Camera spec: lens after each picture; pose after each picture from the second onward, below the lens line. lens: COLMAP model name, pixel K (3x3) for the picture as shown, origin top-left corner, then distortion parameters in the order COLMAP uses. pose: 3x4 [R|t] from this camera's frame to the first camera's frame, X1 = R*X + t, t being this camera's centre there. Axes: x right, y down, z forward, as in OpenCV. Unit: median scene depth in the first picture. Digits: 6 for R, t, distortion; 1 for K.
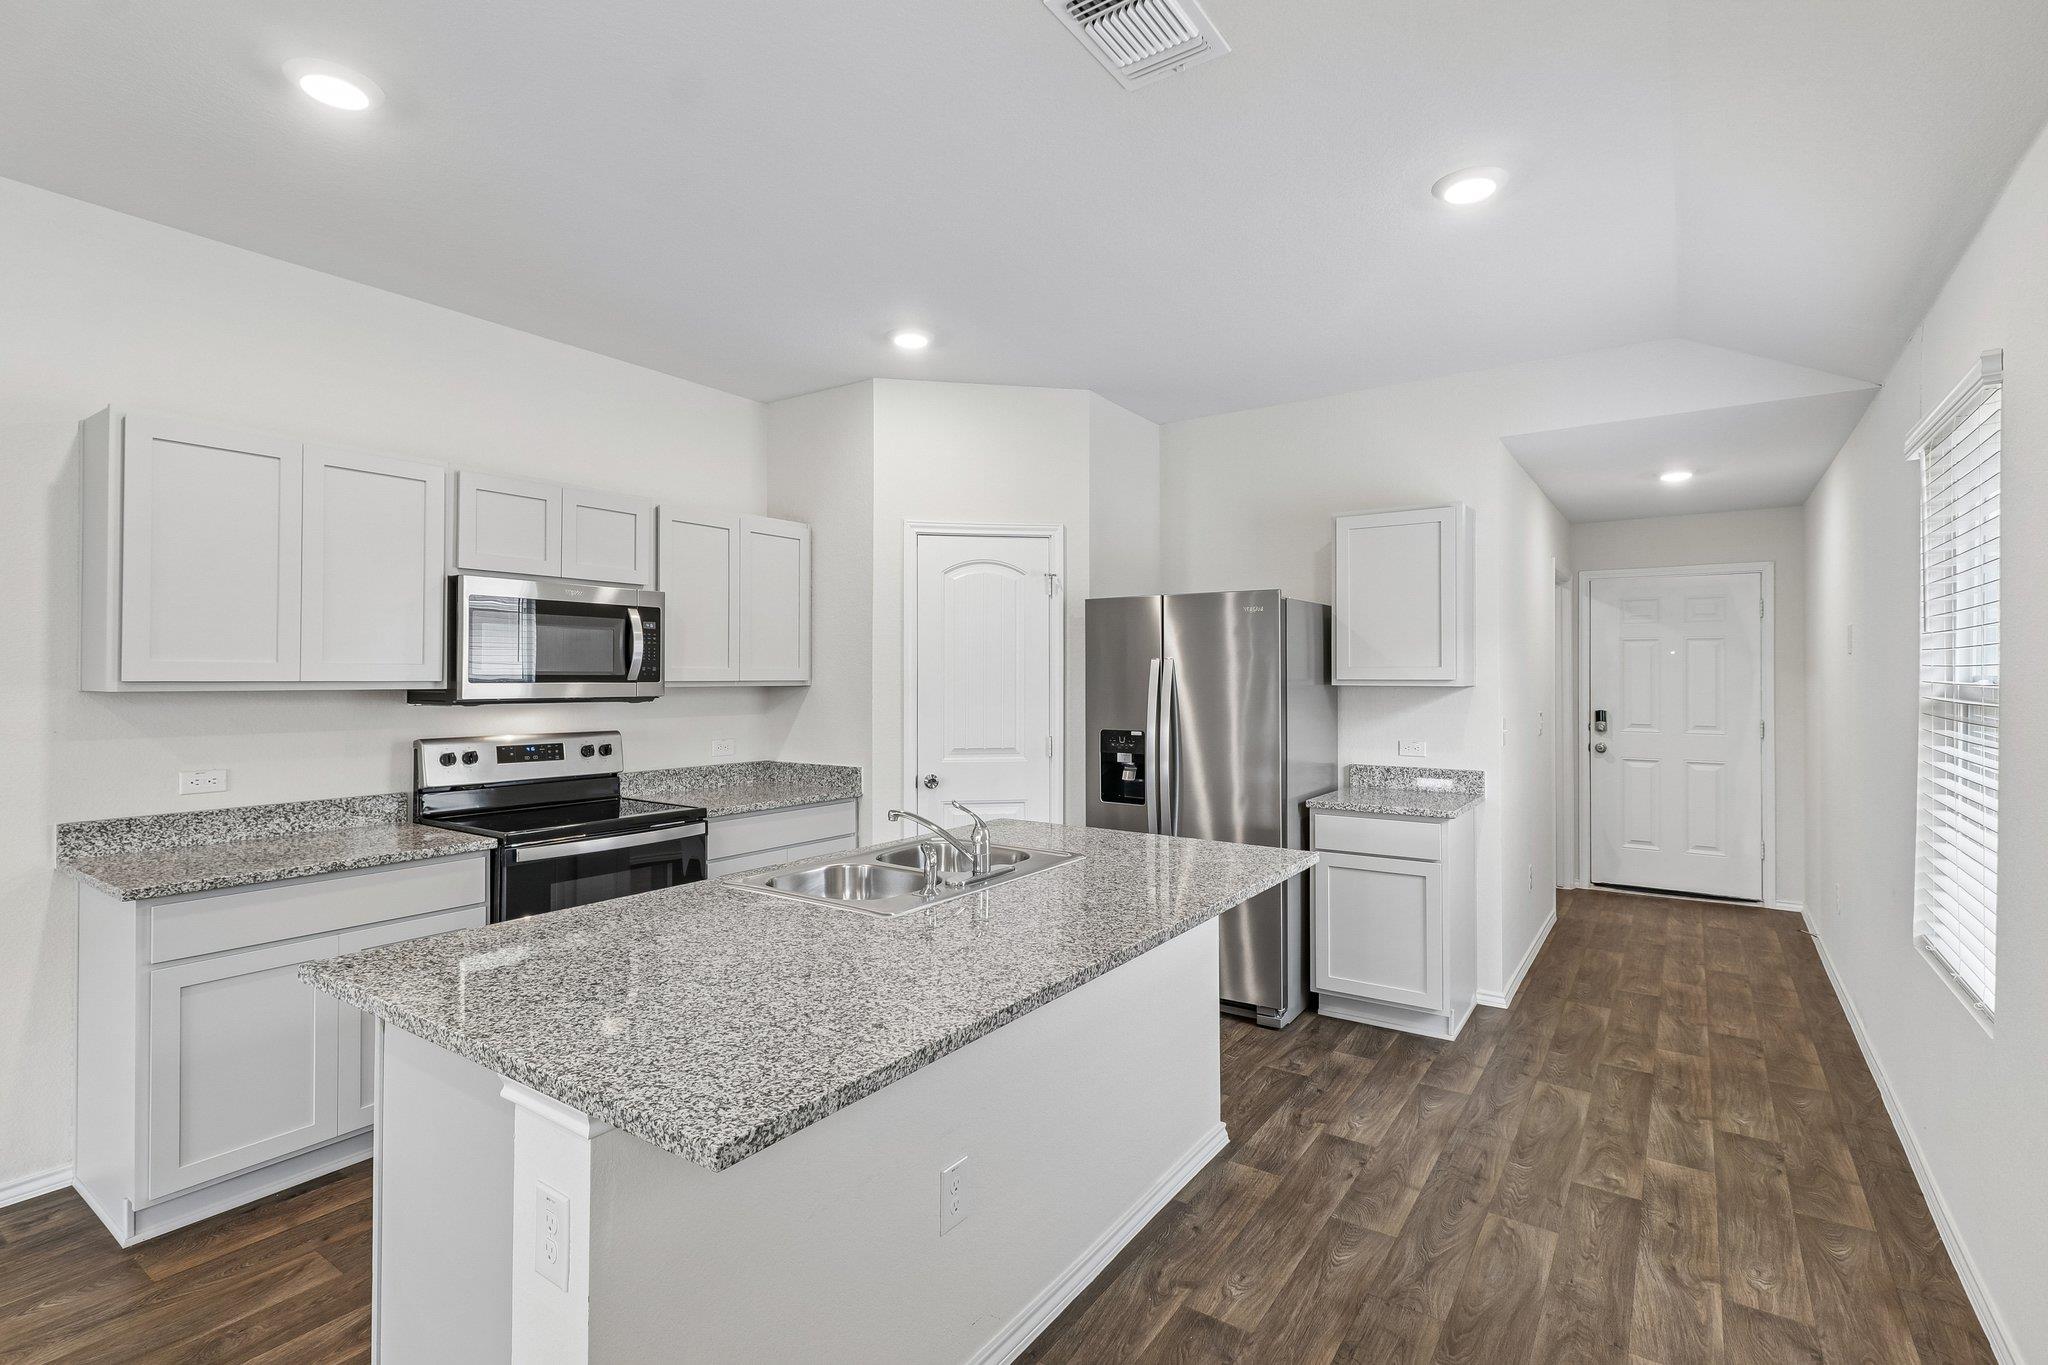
lens RADIAL K [[956.3, 0, 1024.2], [0, 956.3, 667.9], [0, 0, 1]] dist [0.001427, -0.000049]
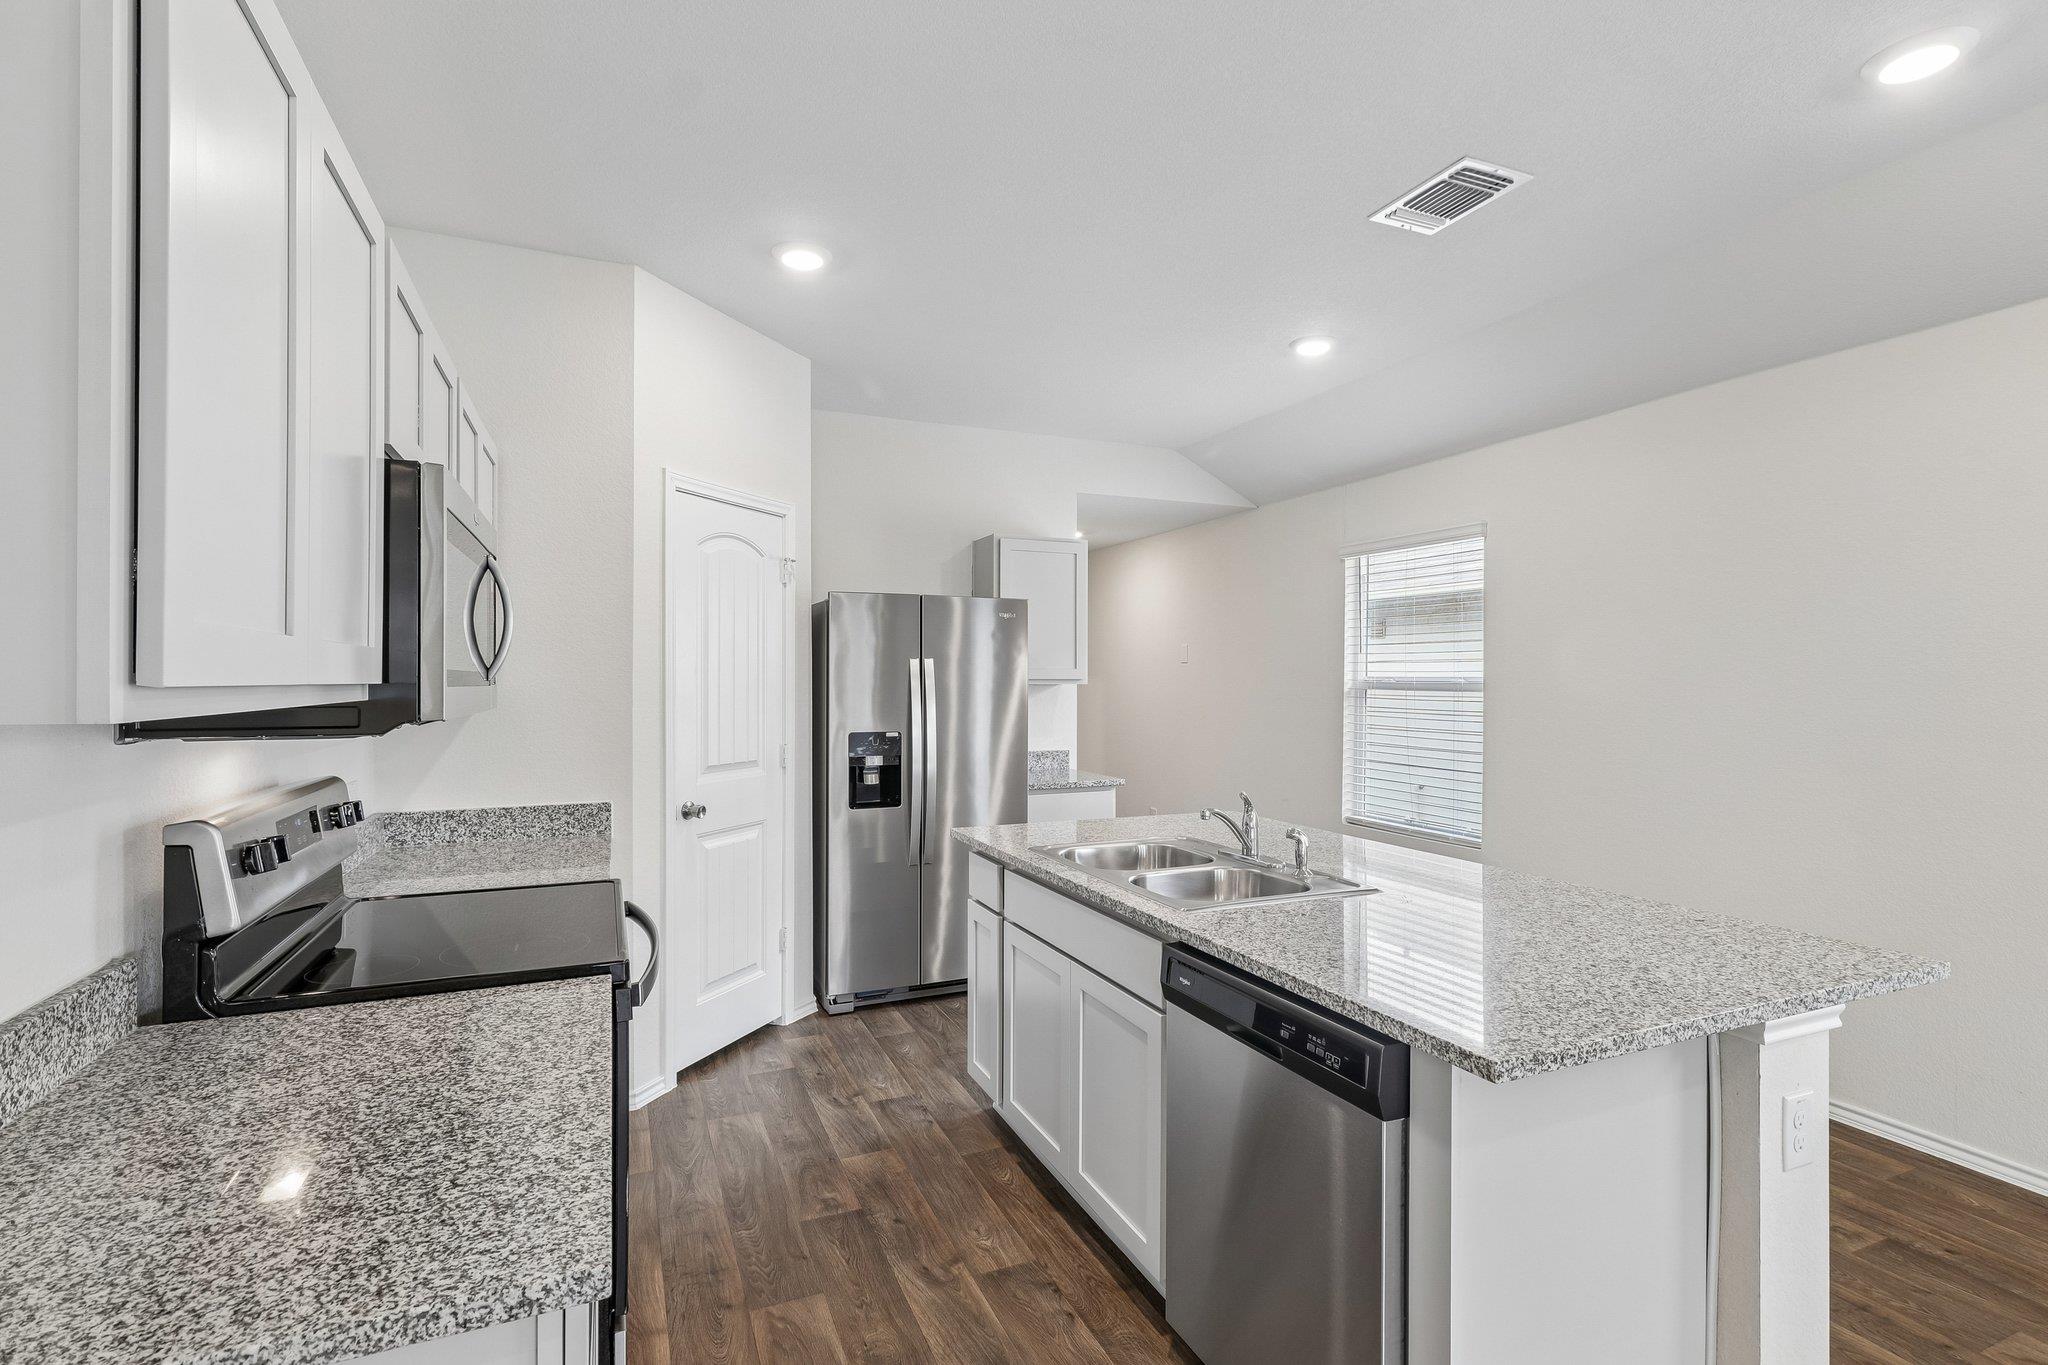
lens RADIAL K [[960.9, 0, 1021.2], [0, 960.9, 680.5], [0, 0, 1]] dist [0.000740, -0.000075]
pose [[0.525465, -0.000882, 0.850815, -0.618426], [-0.009704, 0.999928, 0.007030, 0.005266], [-0.850760, -0.011951, 0.525419, 0.361796]]
